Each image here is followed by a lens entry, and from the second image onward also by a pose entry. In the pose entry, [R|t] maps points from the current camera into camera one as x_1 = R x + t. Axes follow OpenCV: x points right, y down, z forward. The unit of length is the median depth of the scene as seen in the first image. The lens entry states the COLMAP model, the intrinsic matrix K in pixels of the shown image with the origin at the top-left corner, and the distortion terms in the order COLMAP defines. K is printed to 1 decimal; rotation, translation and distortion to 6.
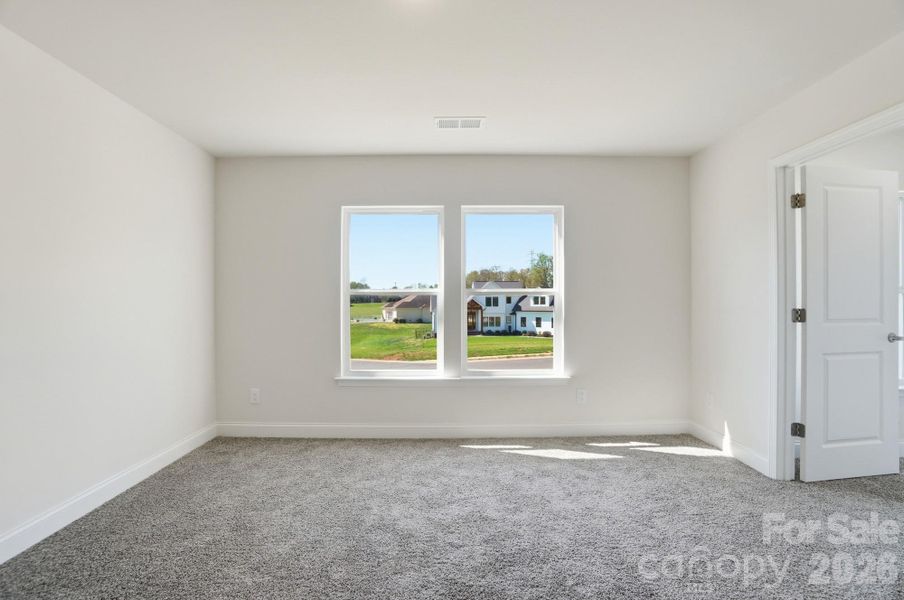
lens RADIAL K [[408.4, 0, 449.9], [0, 408.4, 296.9], [0, 0, 1]] dist [-0.057098, 0.022370]
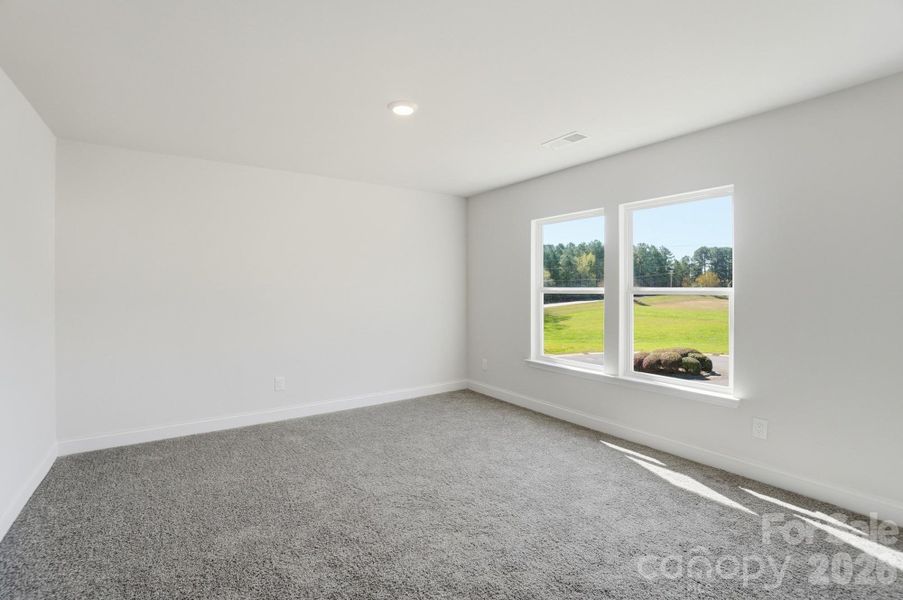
lens RADIAL K [[408.0, 0, 449.4], [0, 408.0, 296.9], [0, 0, 1]] dist [-0.057098, 0.022370]
pose [[0.569049, 0.016980, -0.822128, 0.642294], [0.002808, 0.999741, 0.022592, -0.023410], [0.822299, -0.015165, 0.568854, 0.105452]]
